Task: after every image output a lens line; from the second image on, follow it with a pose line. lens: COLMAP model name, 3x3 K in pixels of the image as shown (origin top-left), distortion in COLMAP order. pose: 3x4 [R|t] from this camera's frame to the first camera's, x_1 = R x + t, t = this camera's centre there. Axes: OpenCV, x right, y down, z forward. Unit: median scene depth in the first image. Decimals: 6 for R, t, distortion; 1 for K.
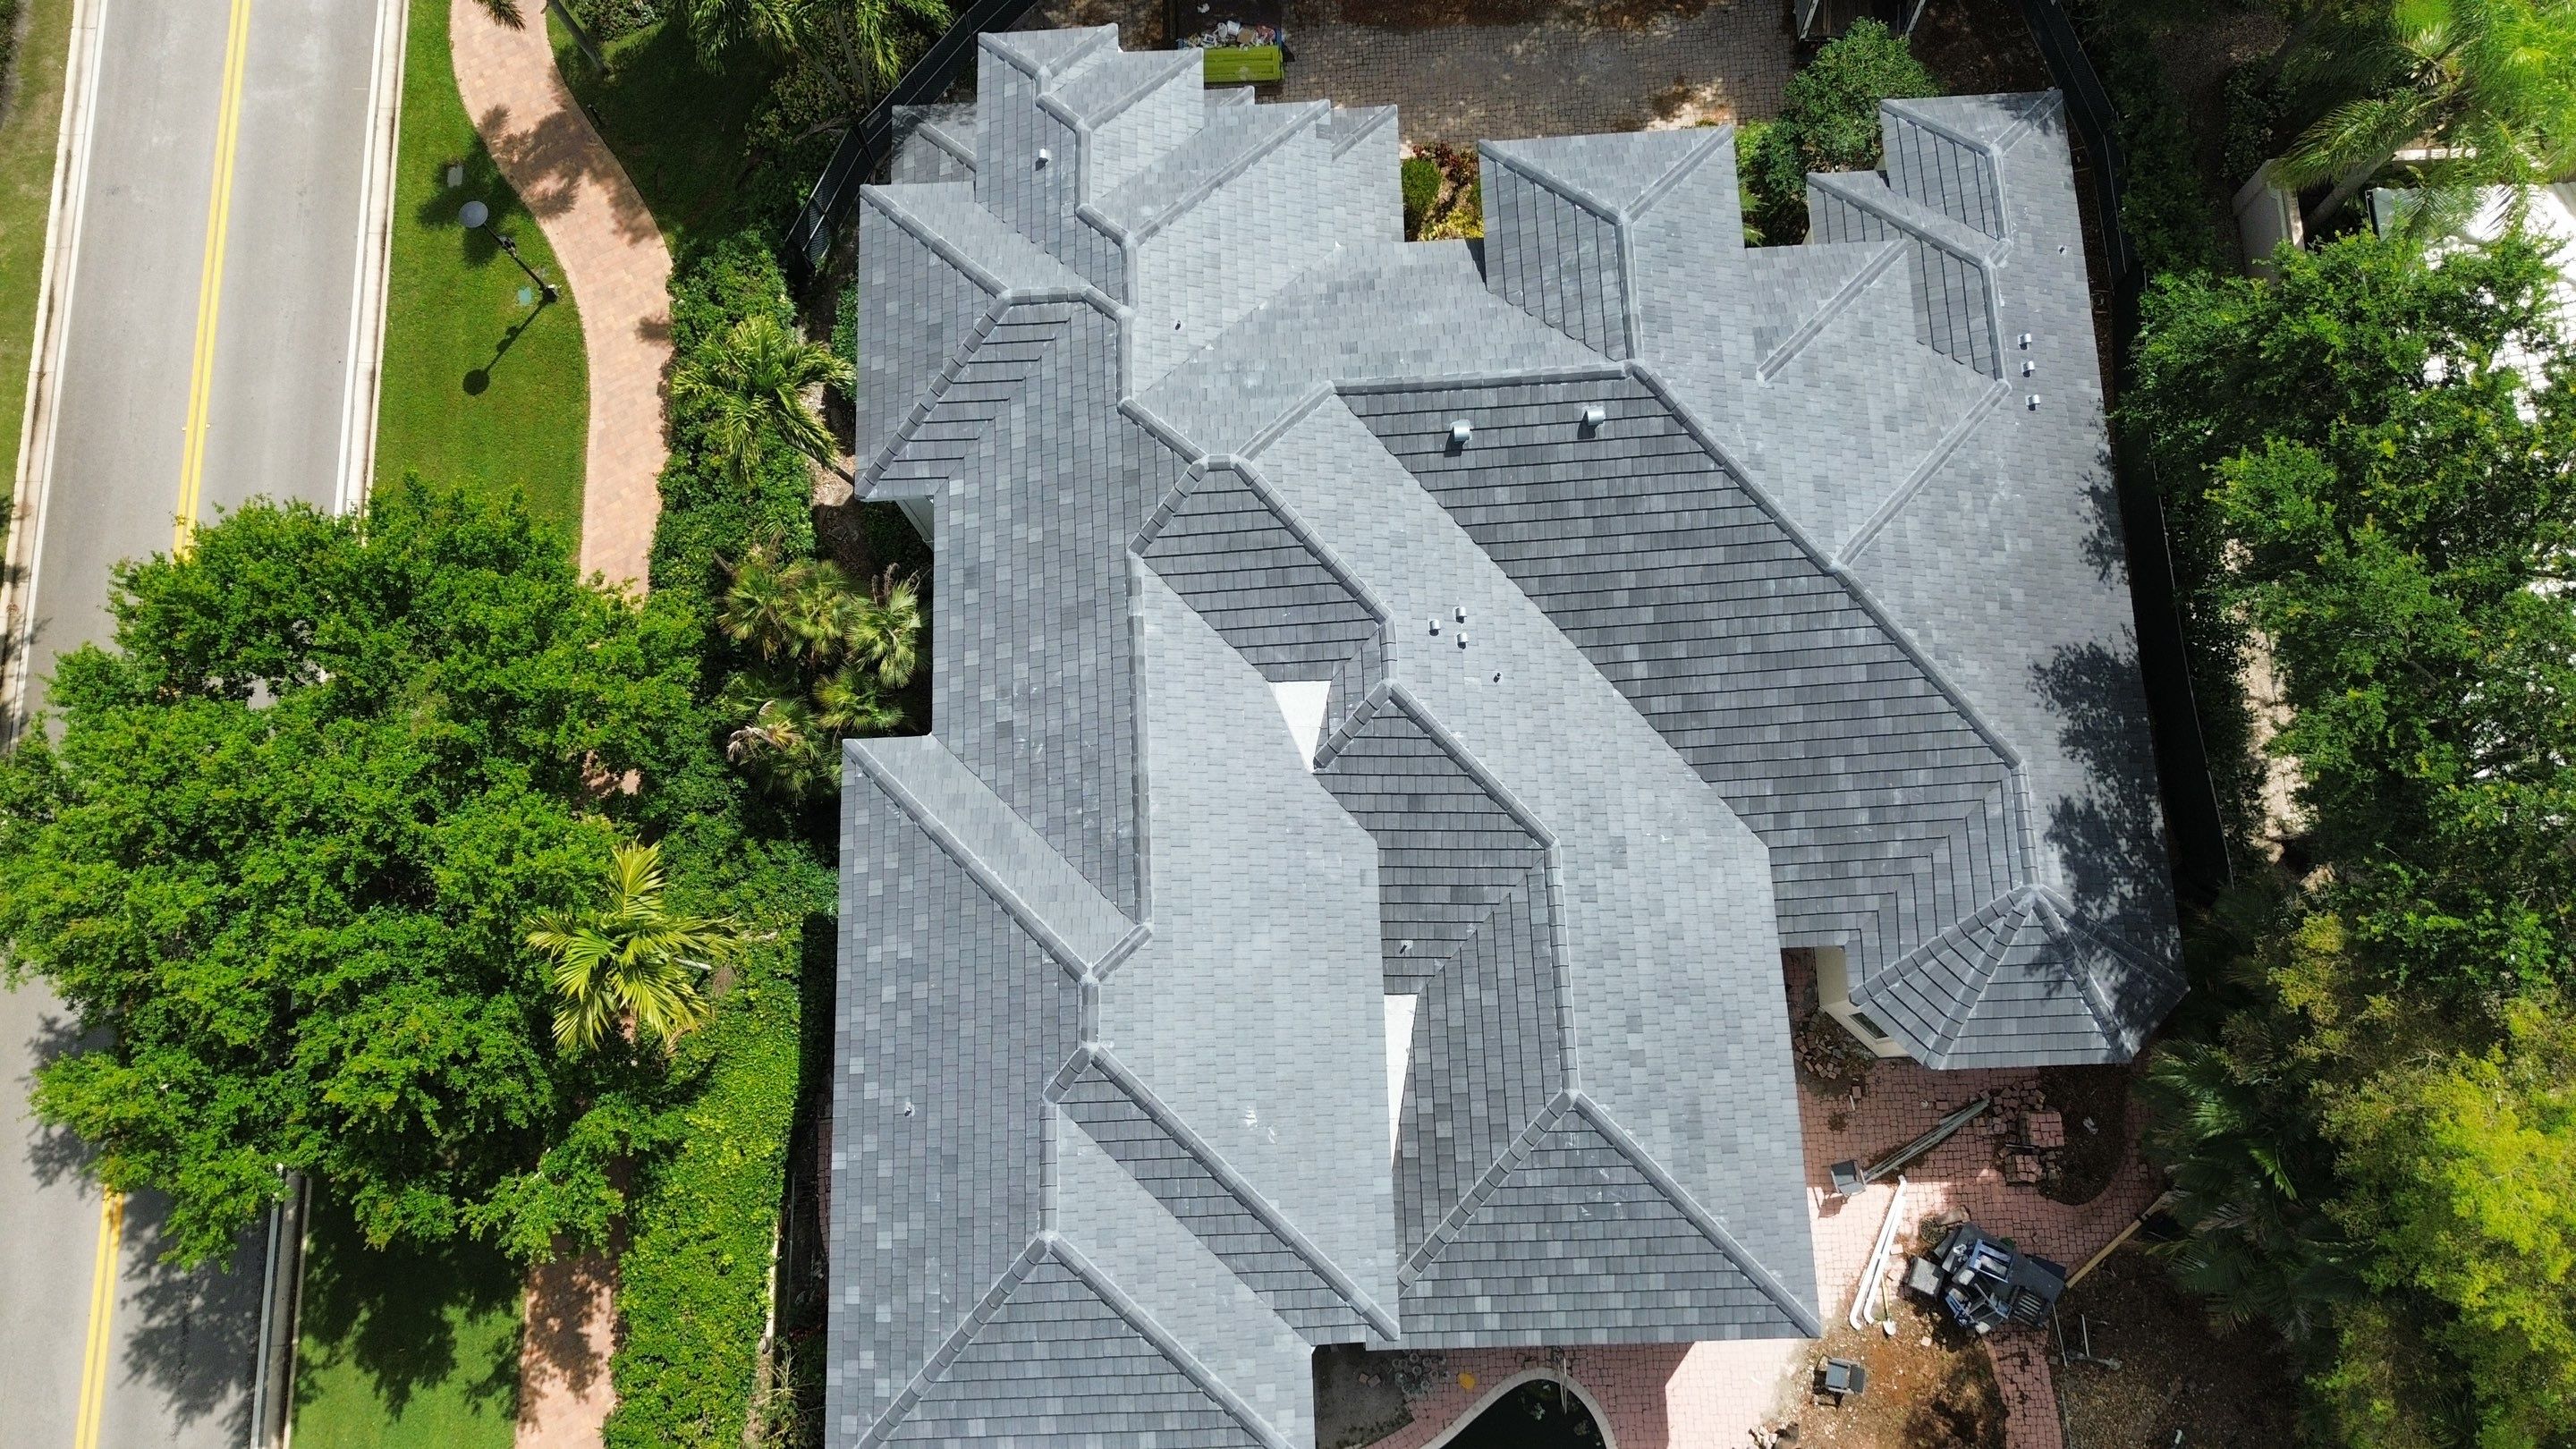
lens RADIAL K [[1820.4, 0, 1286.3], [0, 1820.4, 721.0], [0, 0, 1]] dist [0.072701, -0.073311]
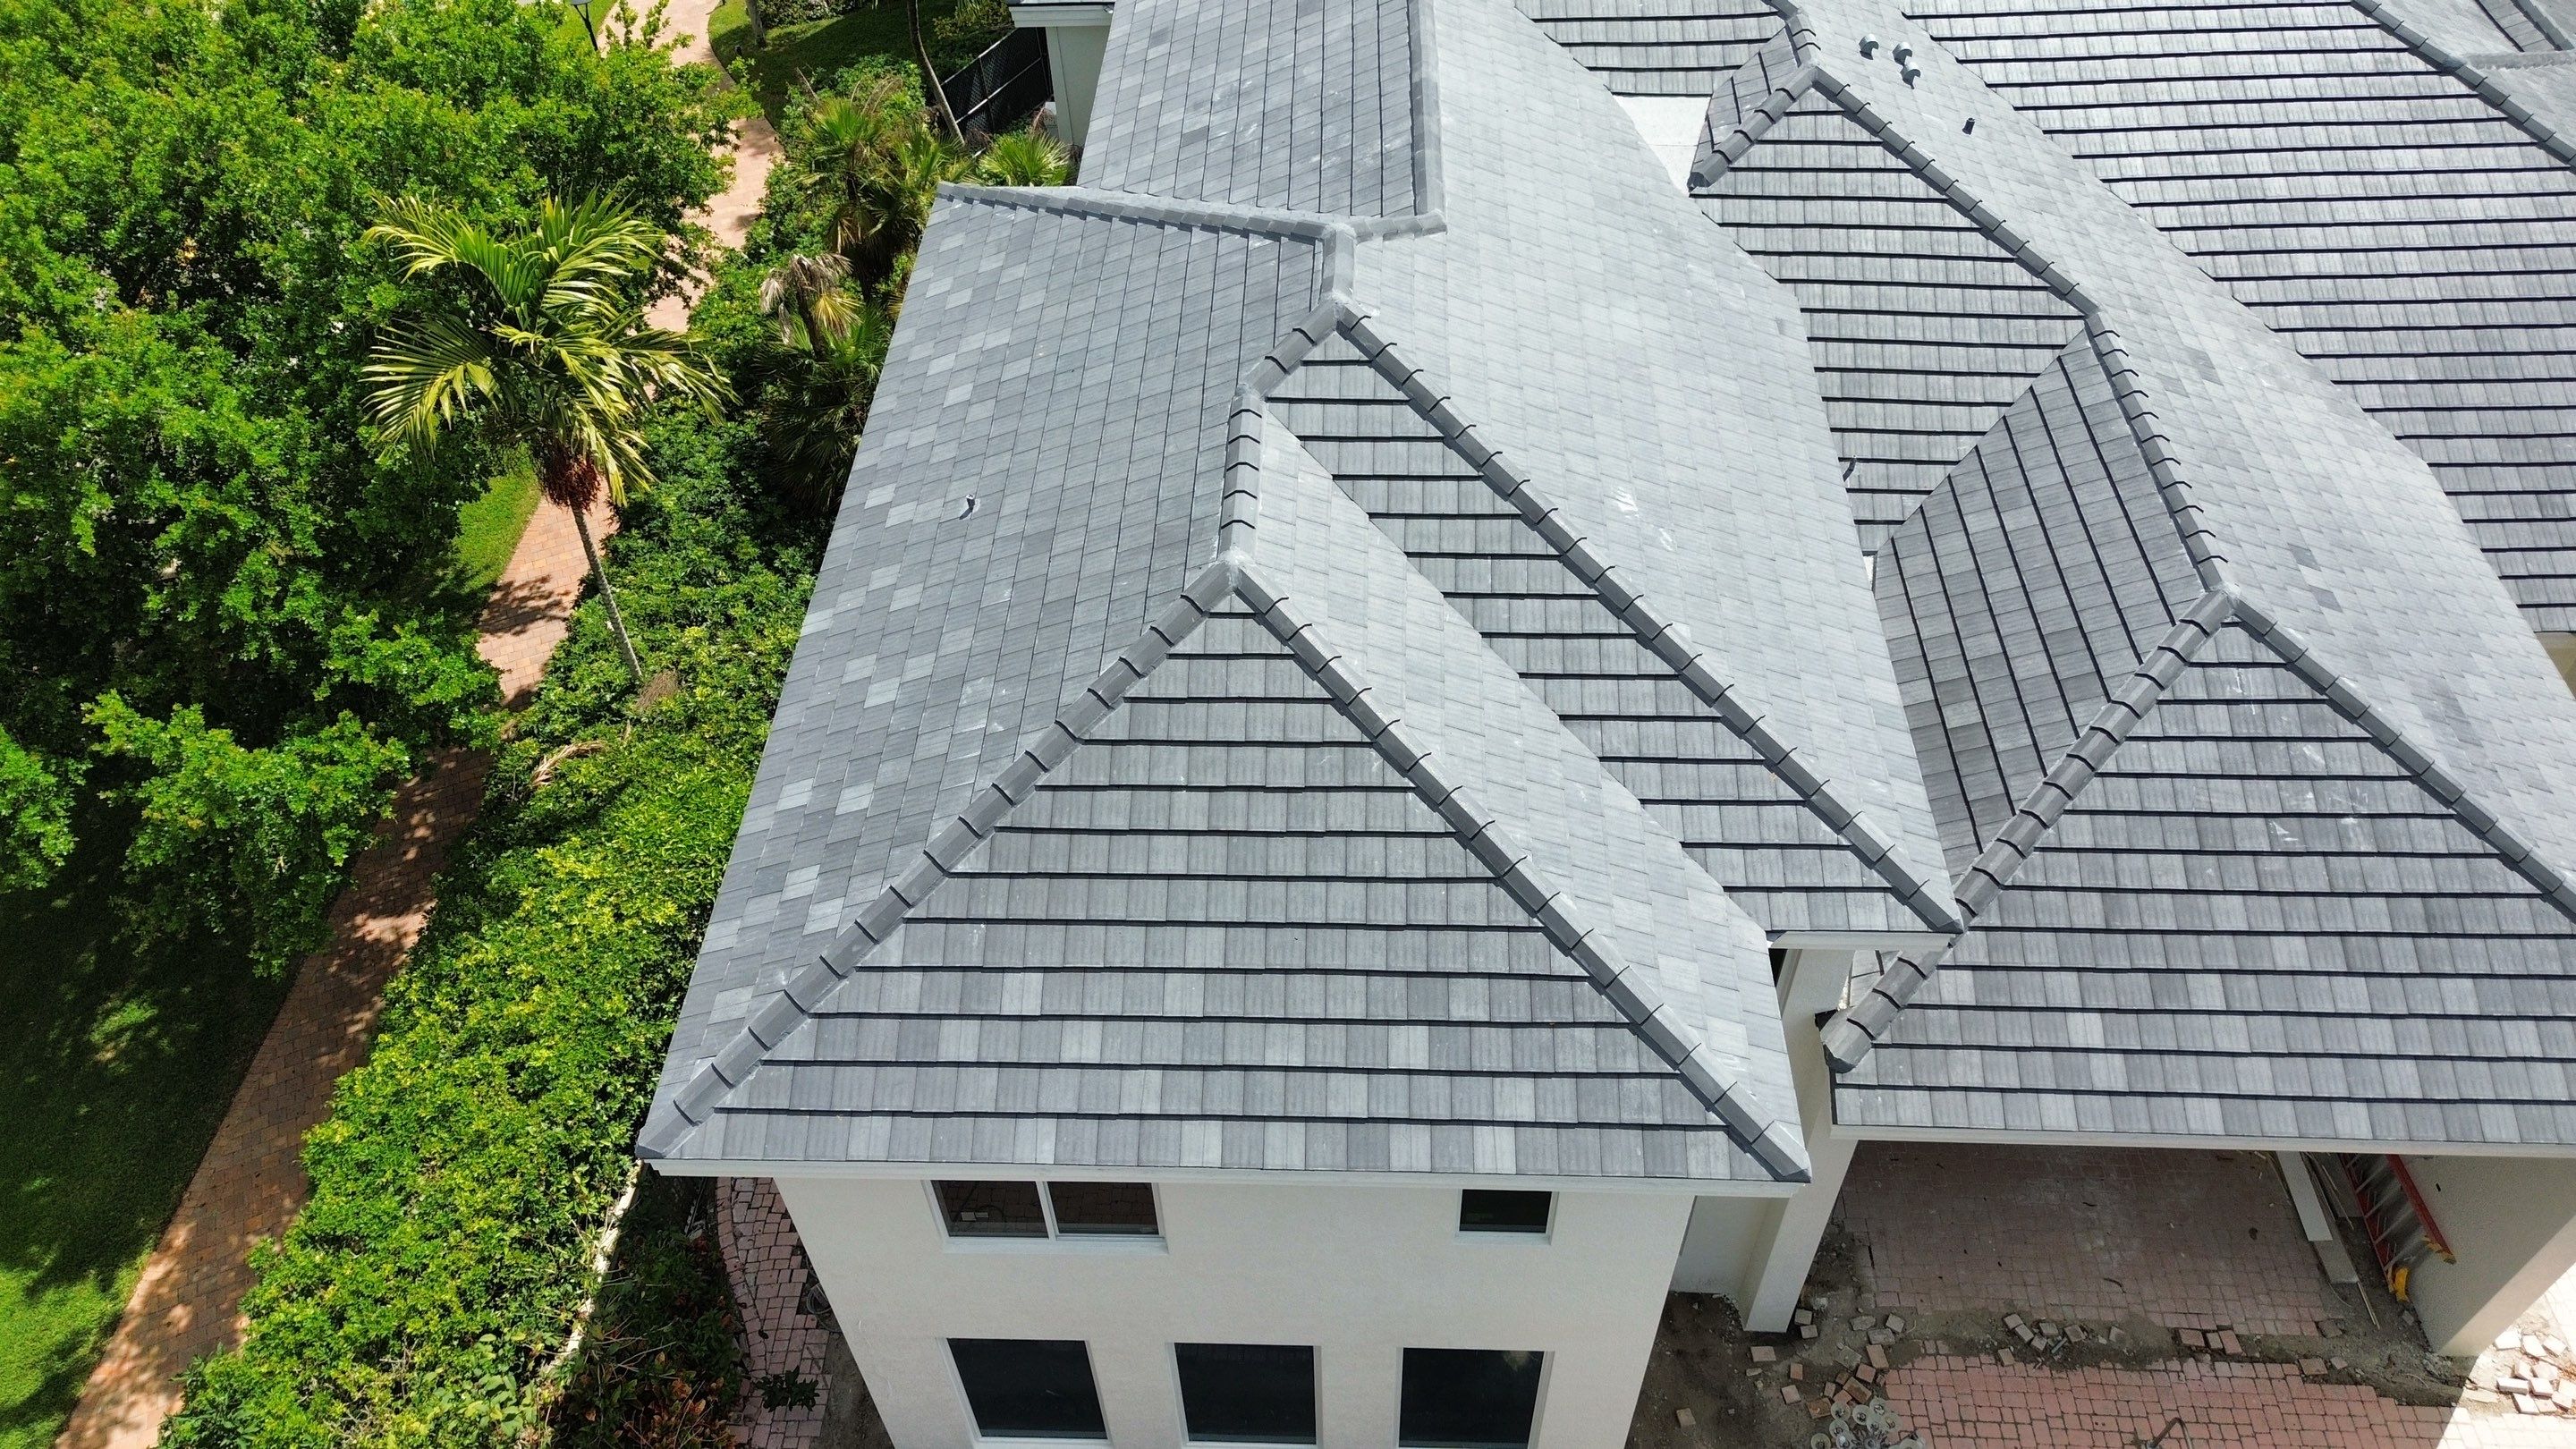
lens RADIAL K [[1820.4, 0, 1285.7], [0, 1820.4, 719.2], [0, 0, 1]] dist [0.072701, -0.073311]
pose [[0.997250, 0.062992, -0.039055, -0.083447], [-0.074073, 0.865130, -0.496047, 0.486953], [0.002541, 0.497576, 0.867417, 0.531450]]
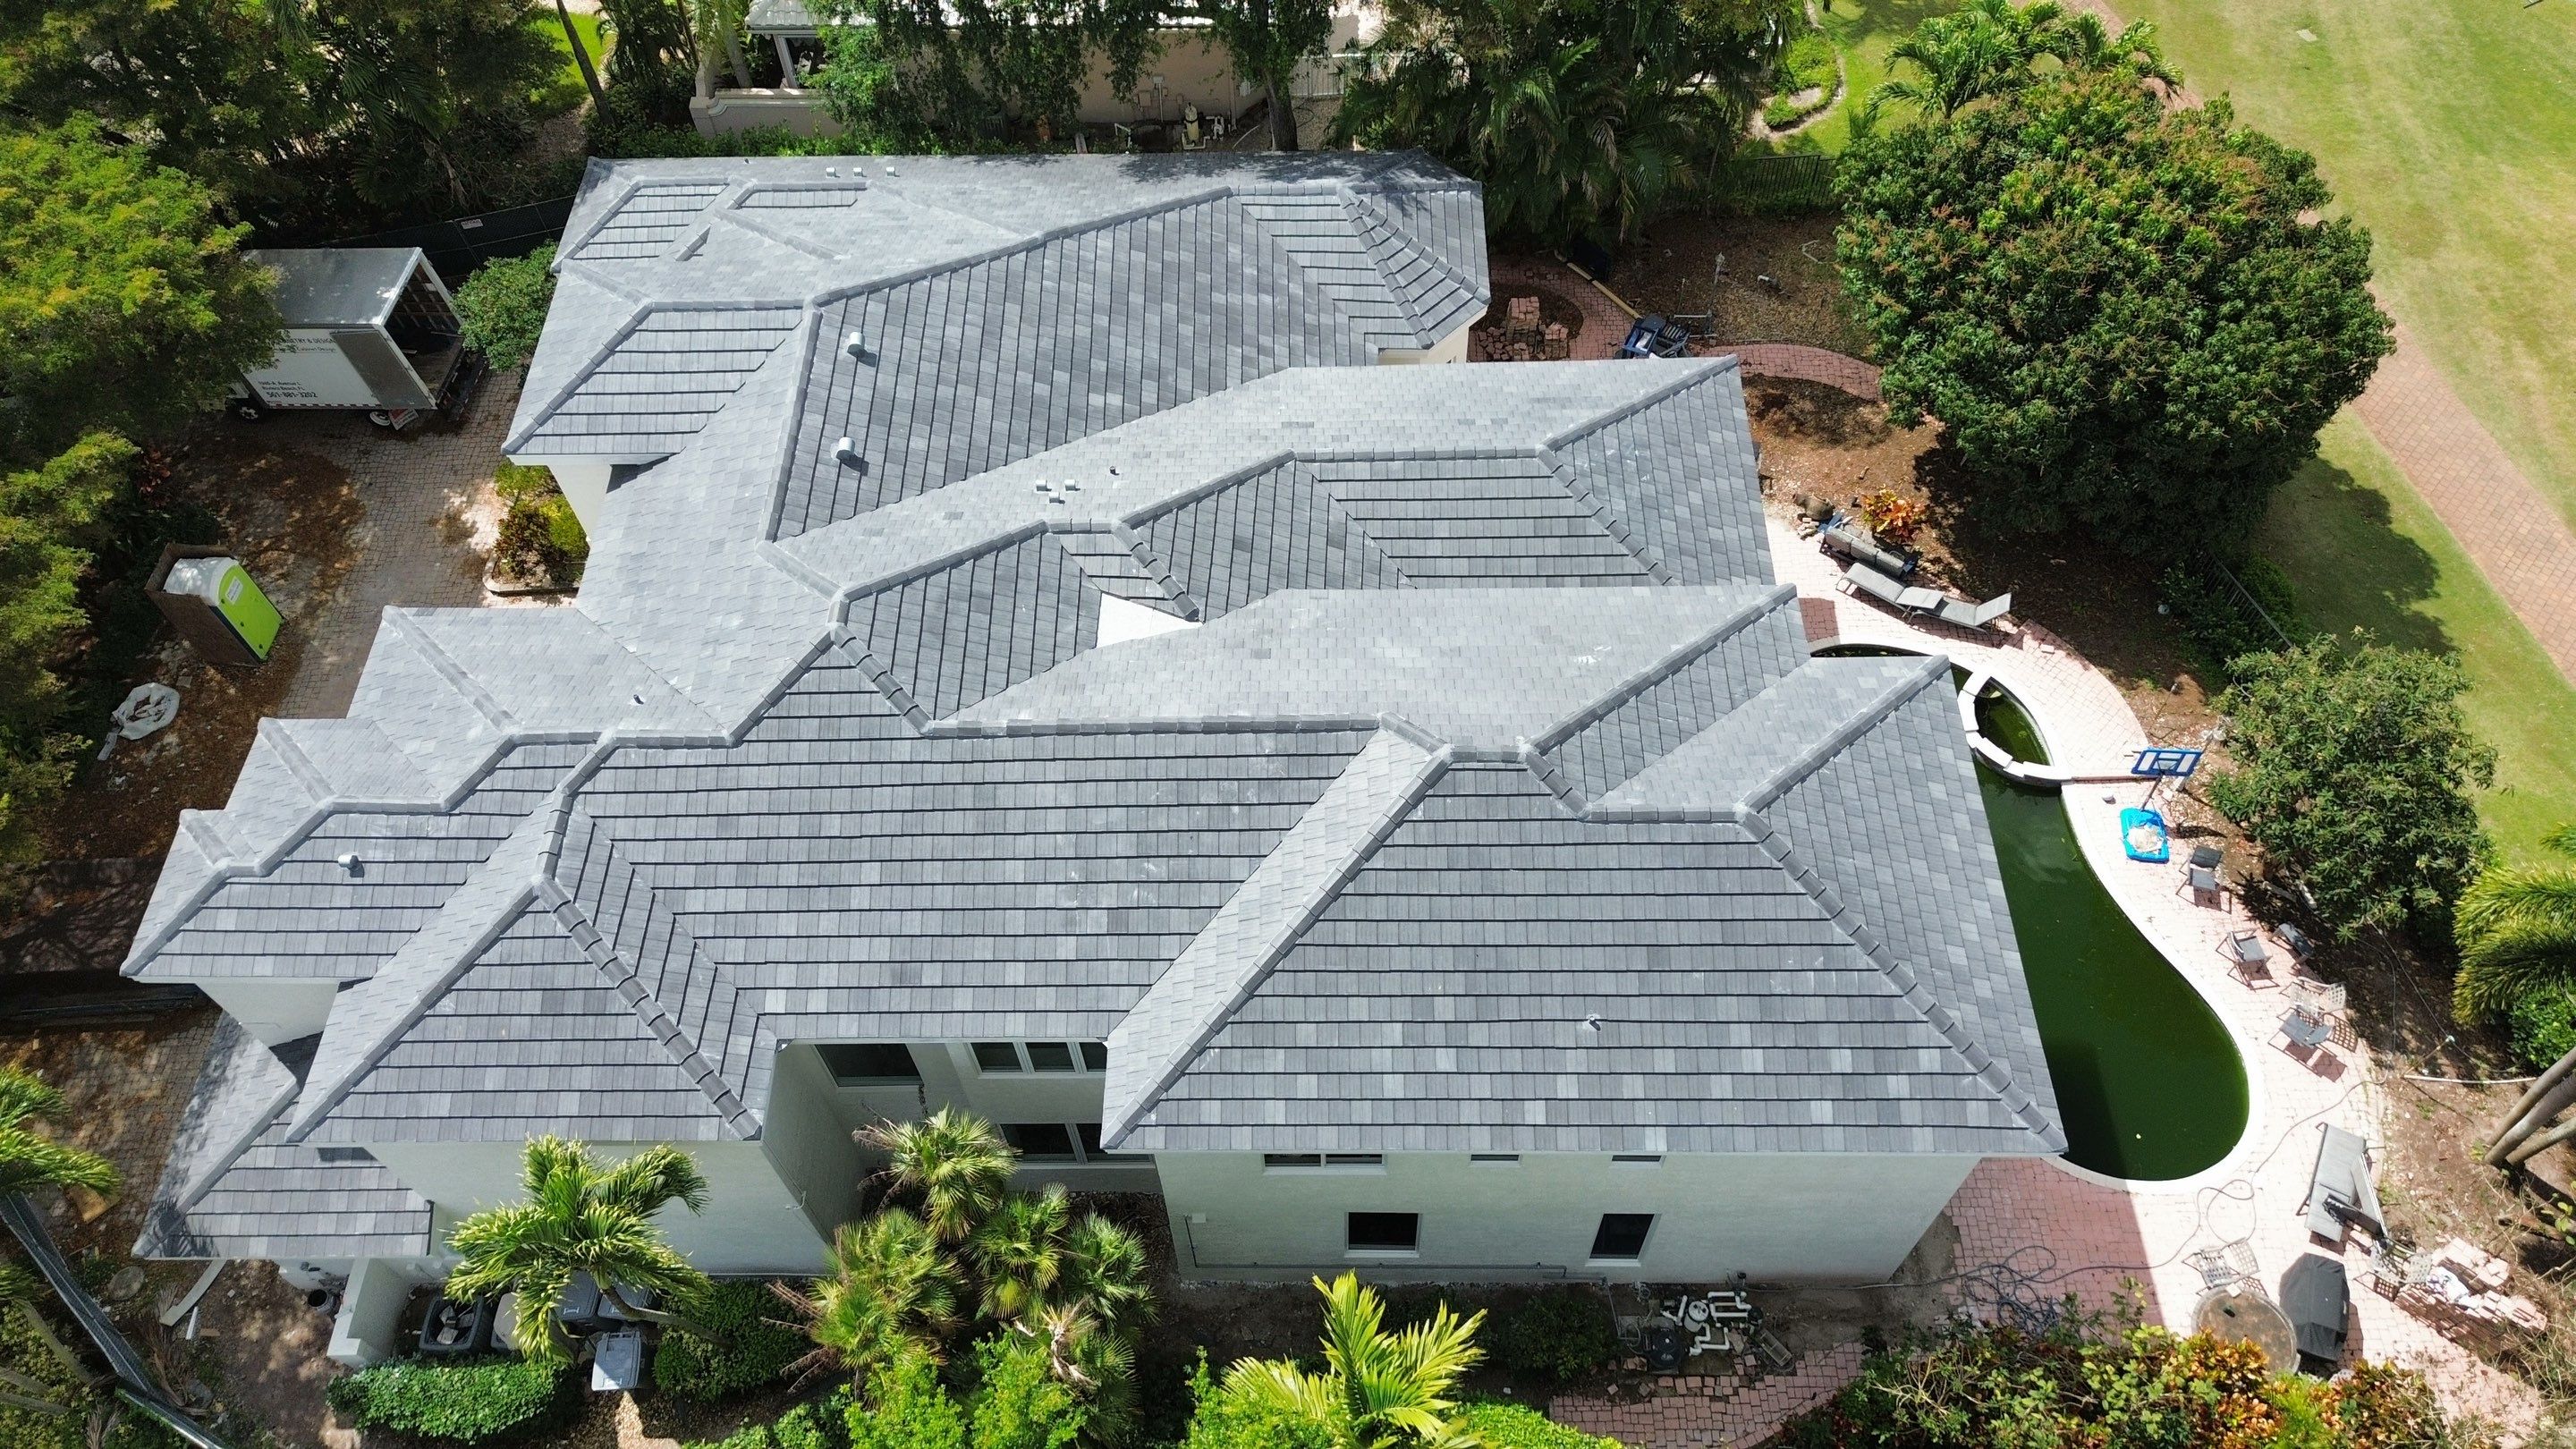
lens RADIAL K [[1820.4, 0, 1285.9], [0, 1820.4, 723.9], [0, 0, 1]] dist [0.072701, -0.073311]
pose [[0.046381, -0.801168, 0.596639, -0.542828], [0.978802, 0.155727, 0.133022, -0.041373], [-0.199486, 0.577822, 0.791408, 0.300579]]
